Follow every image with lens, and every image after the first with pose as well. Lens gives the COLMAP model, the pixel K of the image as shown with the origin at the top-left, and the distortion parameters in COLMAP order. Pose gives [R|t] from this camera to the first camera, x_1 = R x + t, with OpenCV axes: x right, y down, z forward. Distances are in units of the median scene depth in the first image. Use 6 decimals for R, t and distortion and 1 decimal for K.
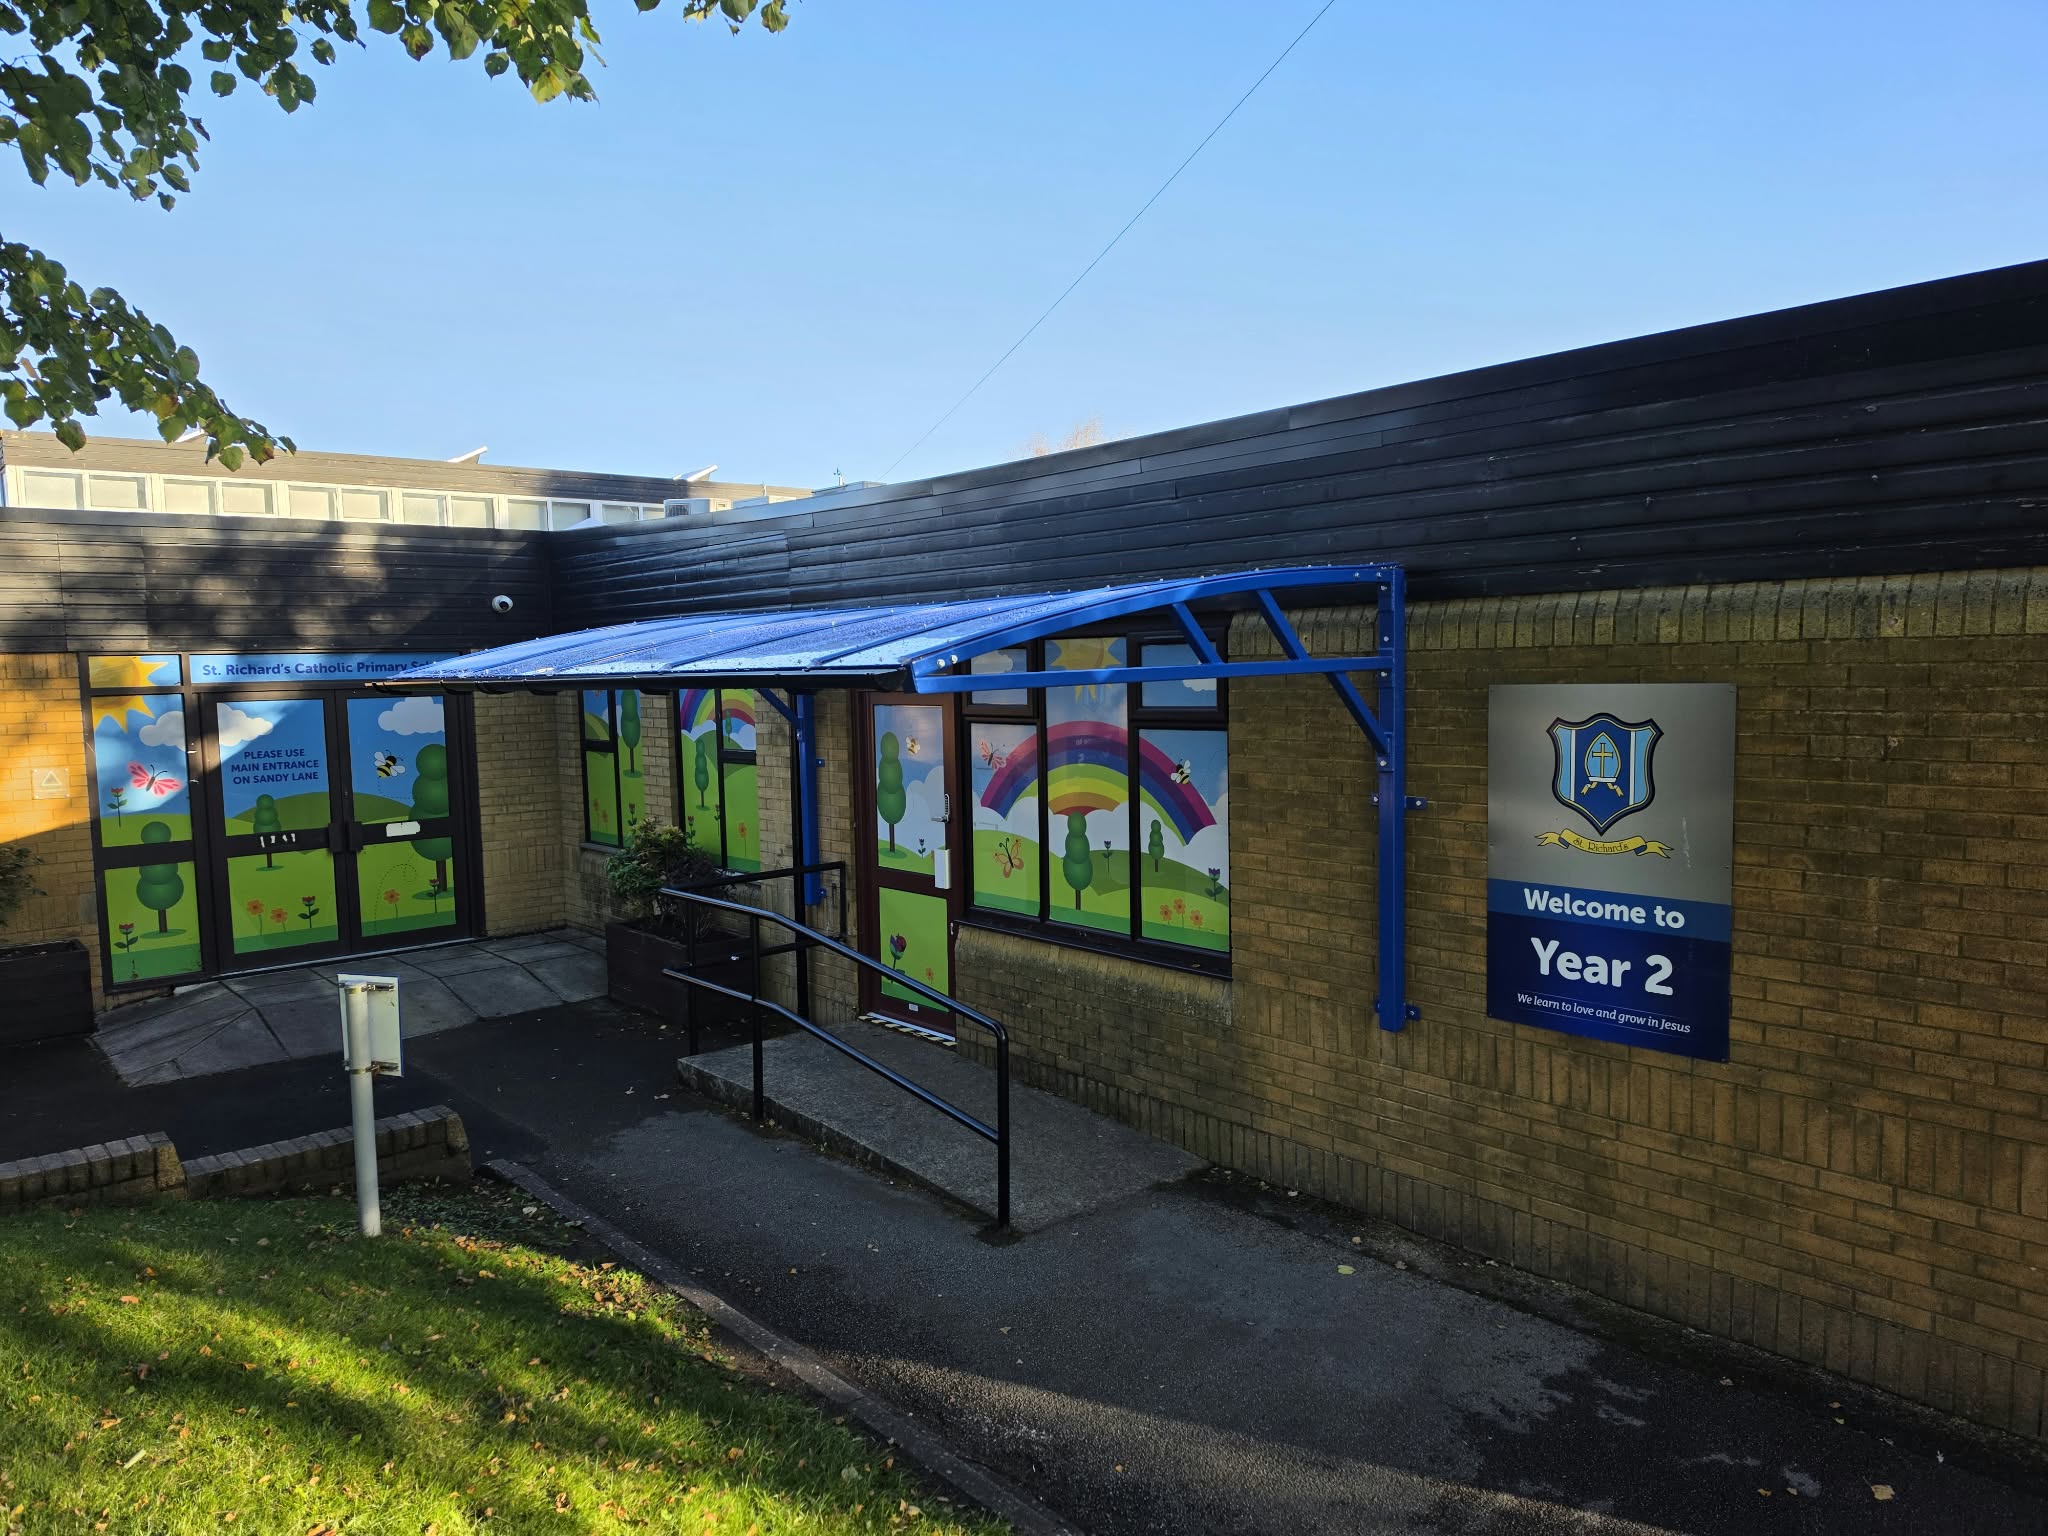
lens RADIAL K [[1455.8, 0, 1036.8], [0, 1455.8, 761.5], [0, 0, 1]] dist [0.043067, -0.047910]
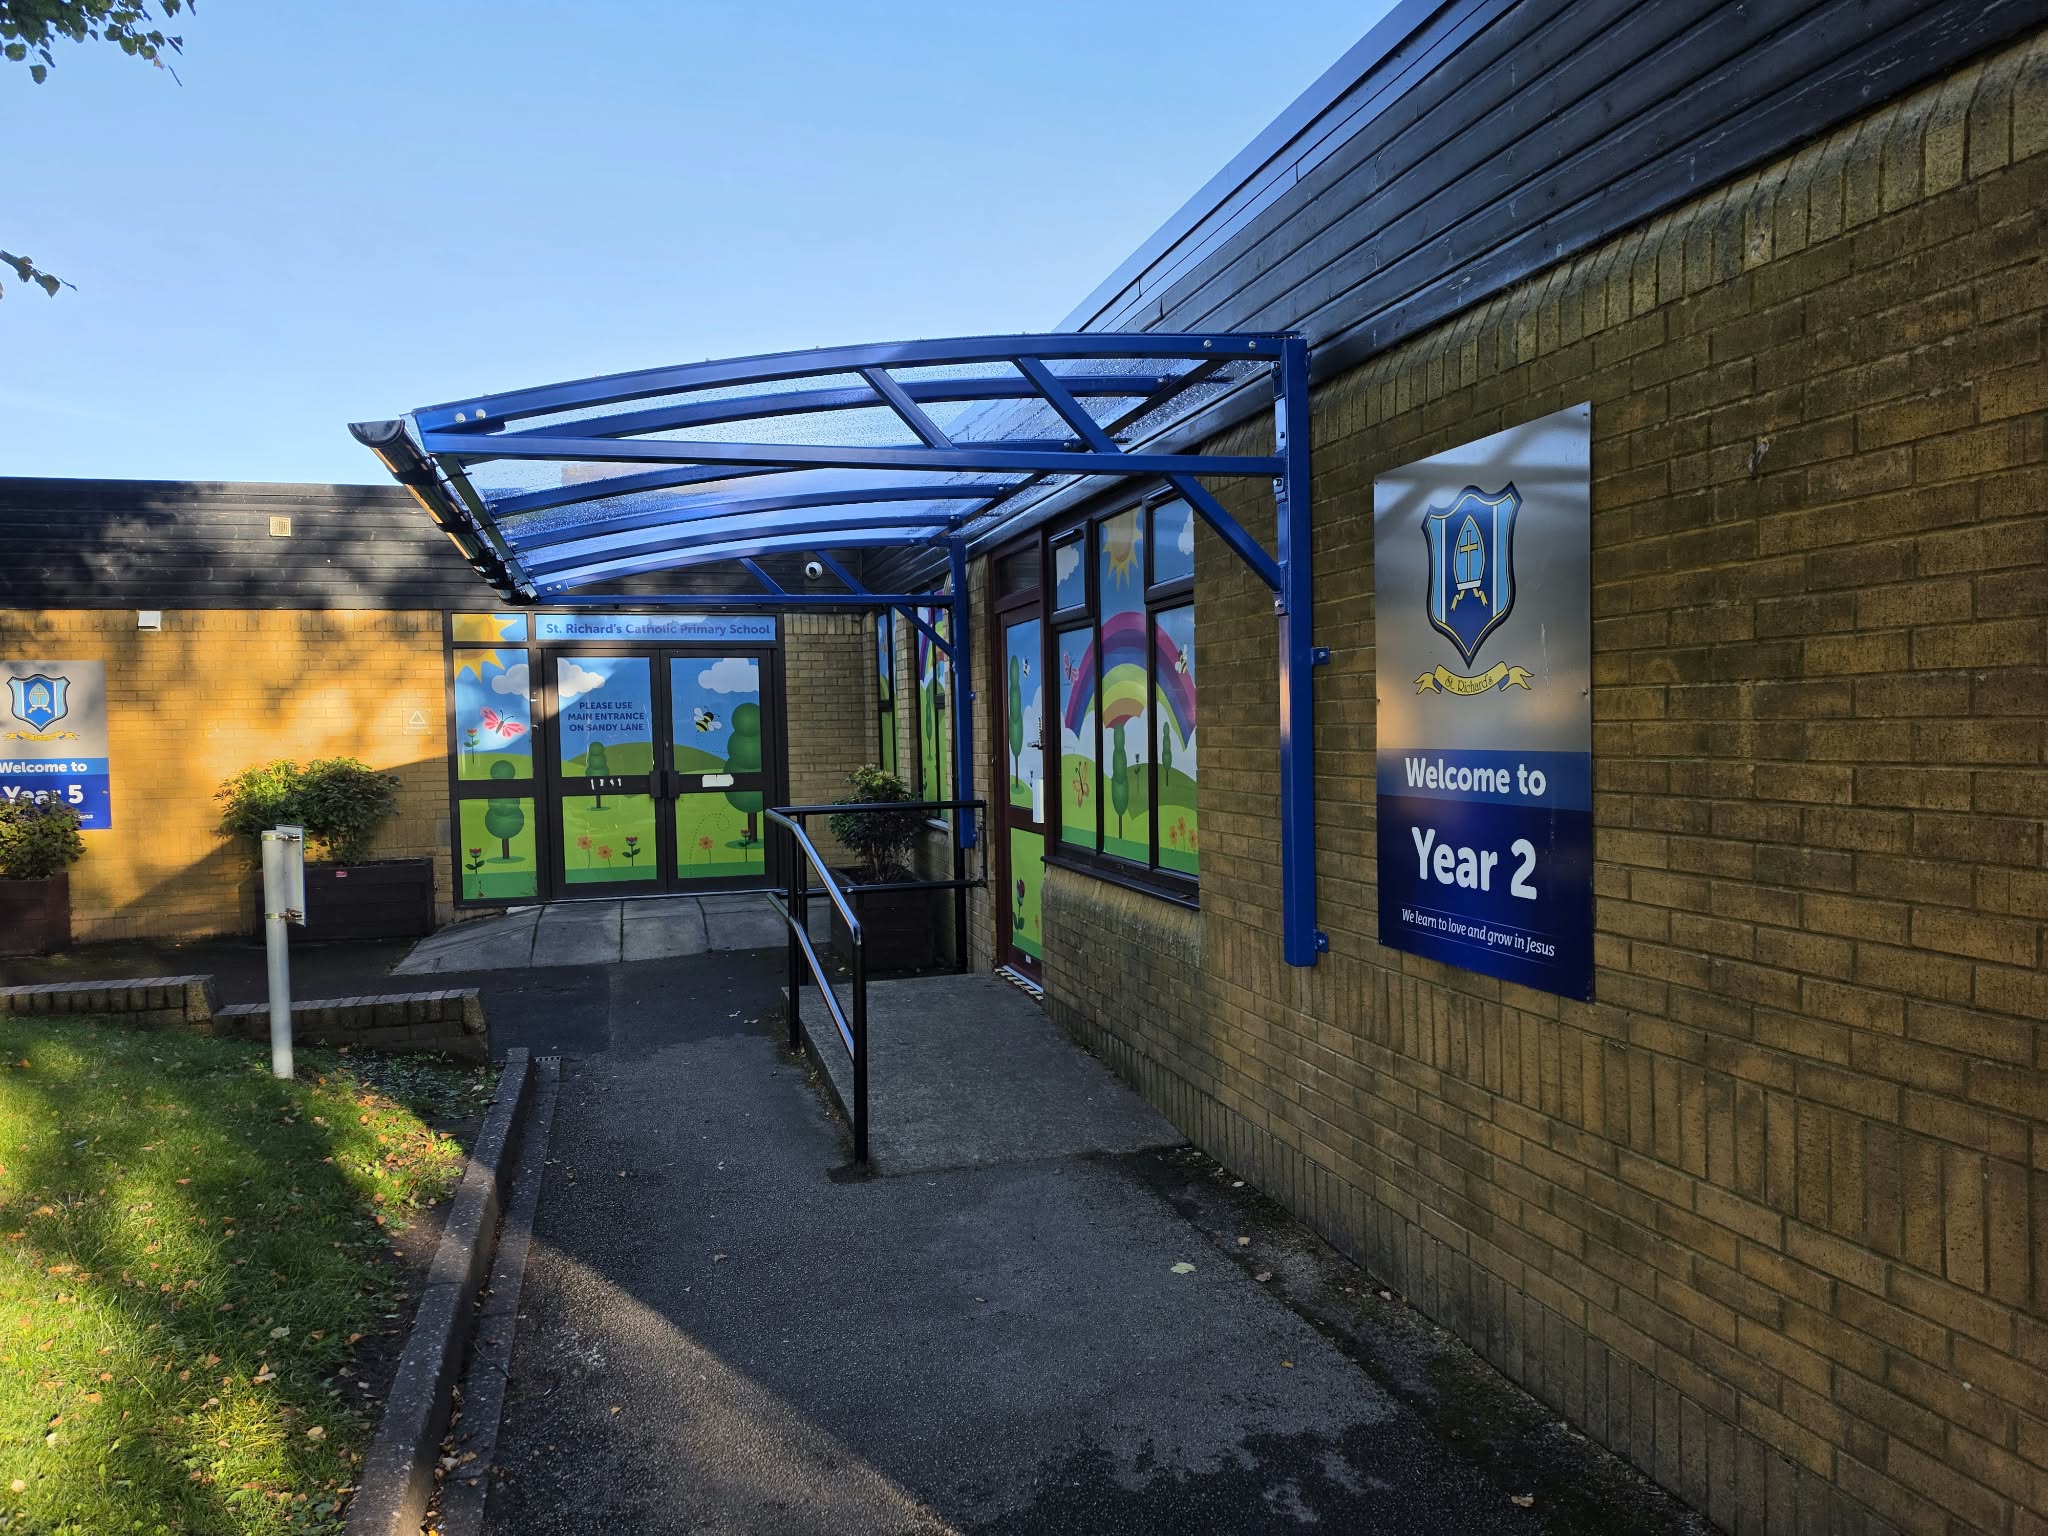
lens RADIAL K [[1455.8, 0, 1021.7], [0, 1455.8, 761.3], [0, 0, 1]] dist [0.043067, -0.047910]
pose [[0.902067, 0.016650, -0.431276, 0.477981], [-0.032111, 0.999075, -0.028594, 0.116635], [0.430401, 0.039642, 0.901767, 0.291329]]
